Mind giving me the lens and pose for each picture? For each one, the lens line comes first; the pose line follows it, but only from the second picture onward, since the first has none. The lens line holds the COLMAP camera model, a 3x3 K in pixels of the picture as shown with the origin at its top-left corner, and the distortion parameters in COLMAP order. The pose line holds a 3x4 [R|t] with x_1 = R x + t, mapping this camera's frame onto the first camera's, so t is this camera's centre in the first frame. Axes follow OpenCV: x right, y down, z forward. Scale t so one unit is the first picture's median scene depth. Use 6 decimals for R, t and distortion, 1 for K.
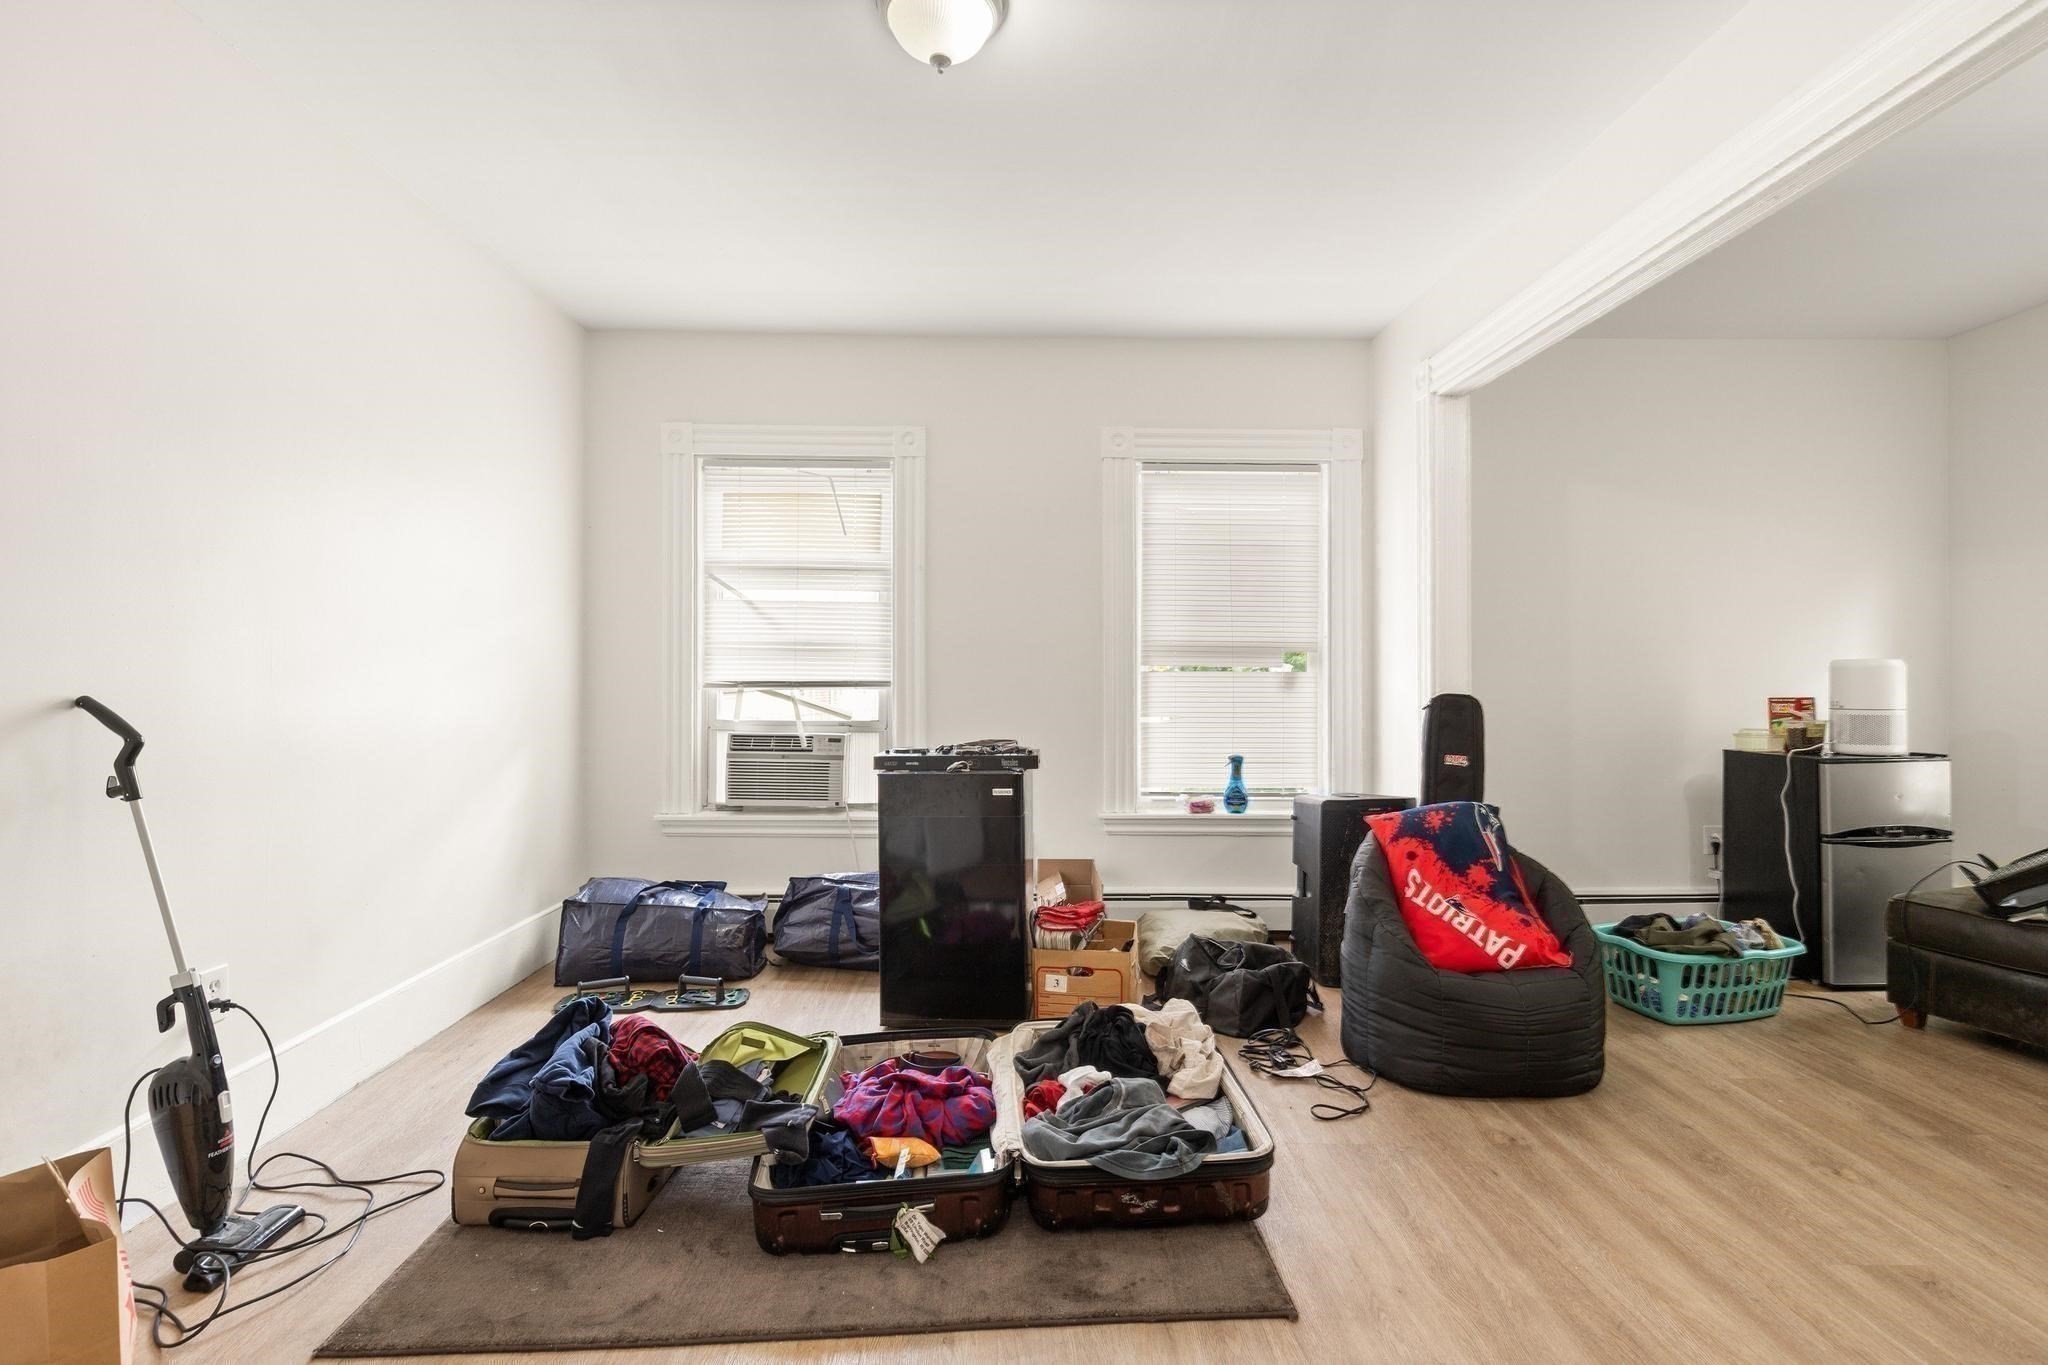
lens RADIAL K [[963.4, 0, 1021.1], [0, 963.4, 678.6], [0, 0, 1]] dist [0.012658, -0.003923]
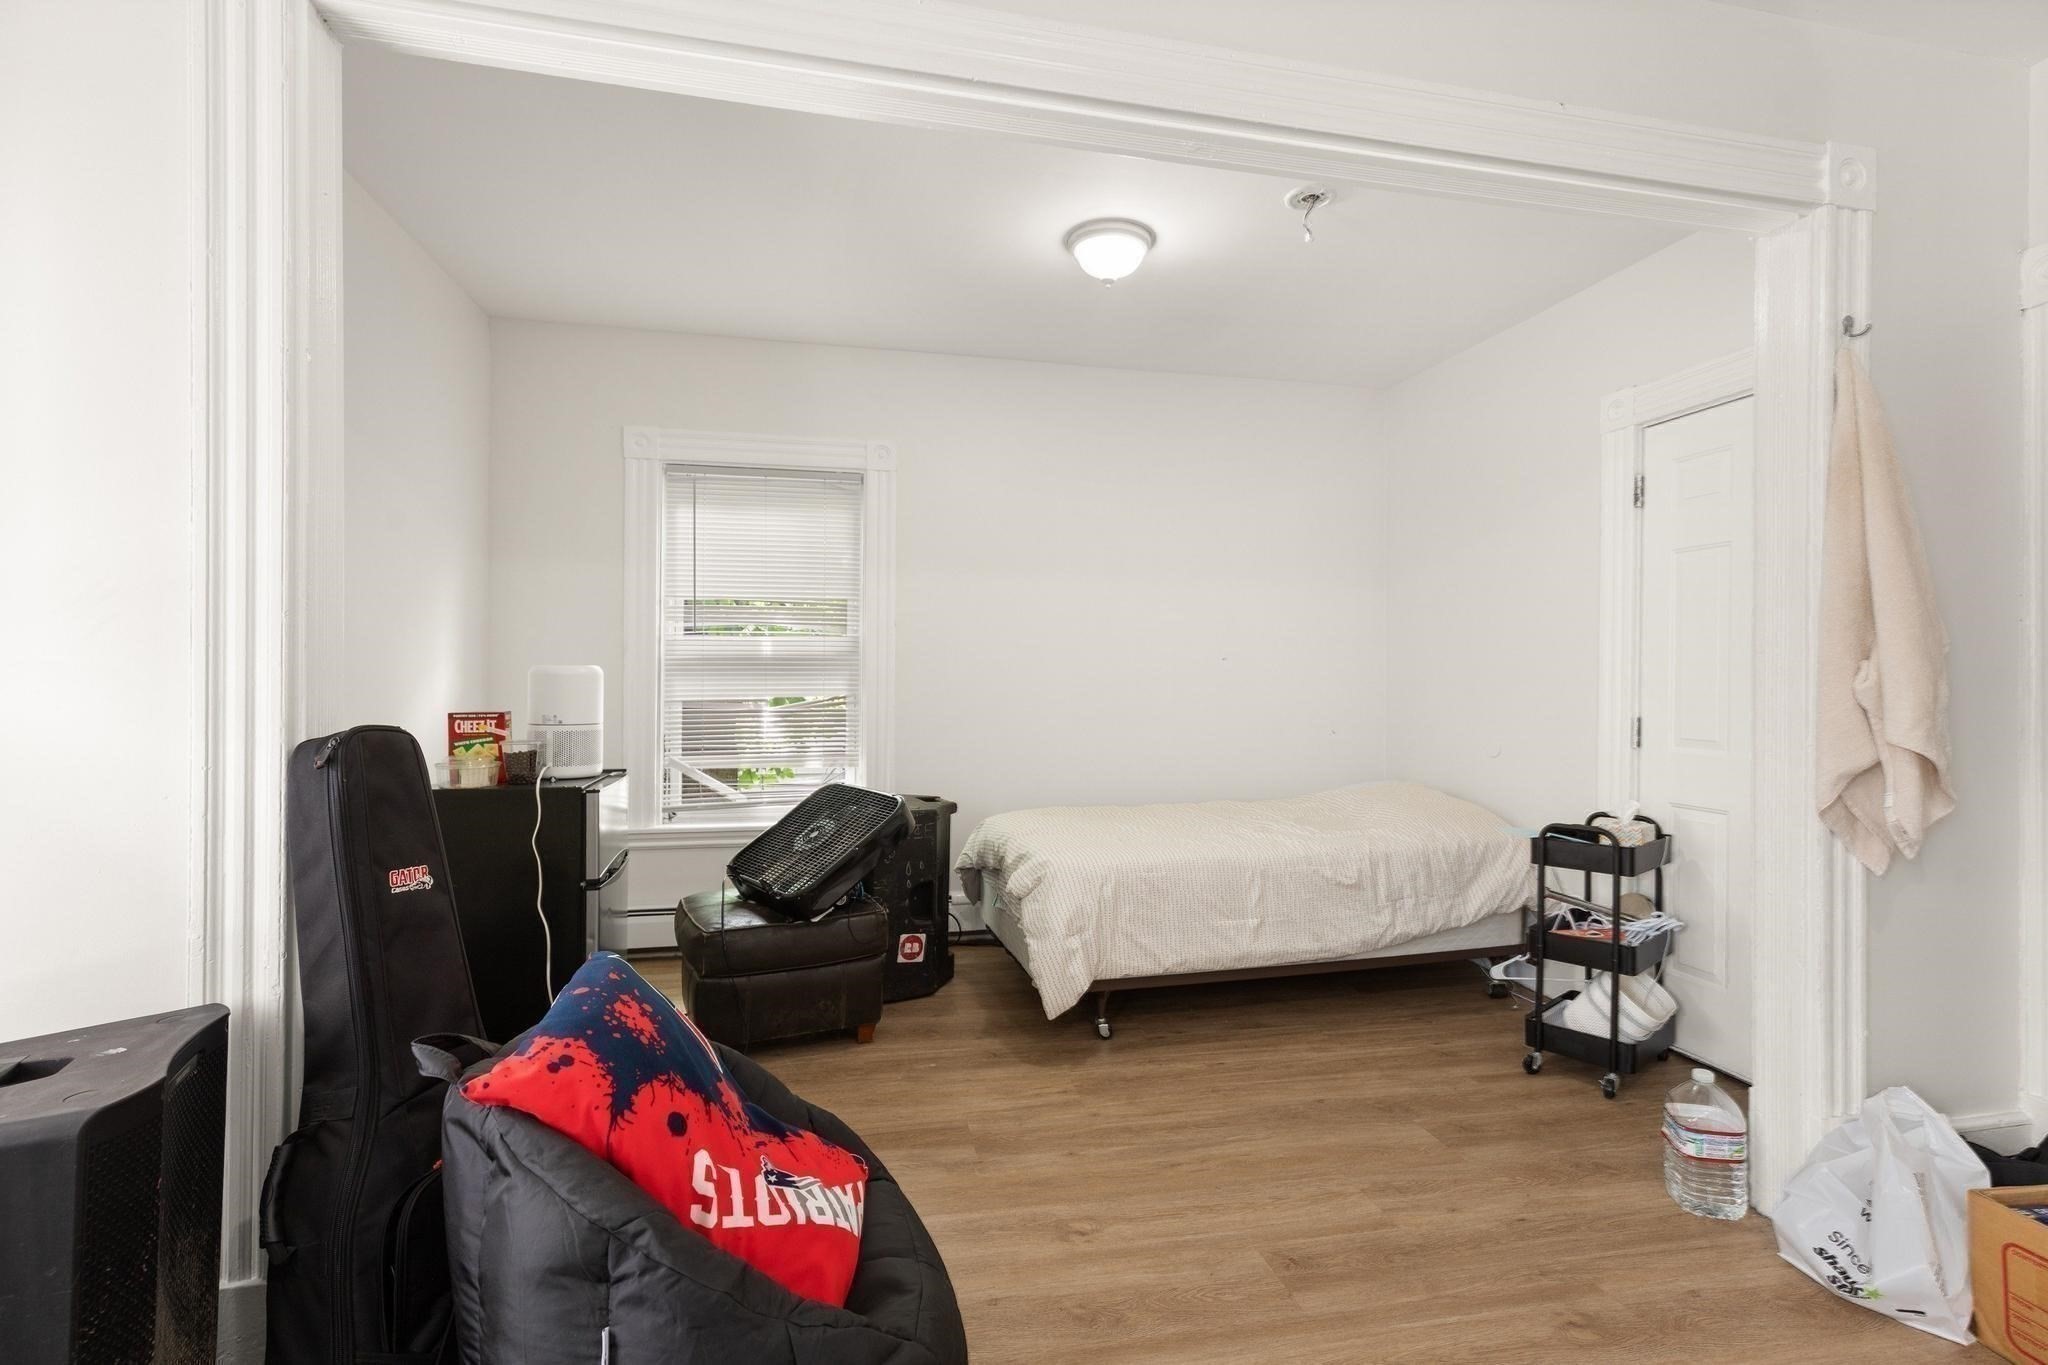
lens RADIAL K [[963.4, 0, 1021.1], [0, 963.4, 678.6], [0, 0, 1]] dist [0.012658, -0.003923]
pose [[-0.181870, -0.006511, 0.983301, -0.044050], [-0.010490, 0.999934, 0.004681, -0.019879], [-0.983267, -0.009464, -0.181926, 0.963667]]
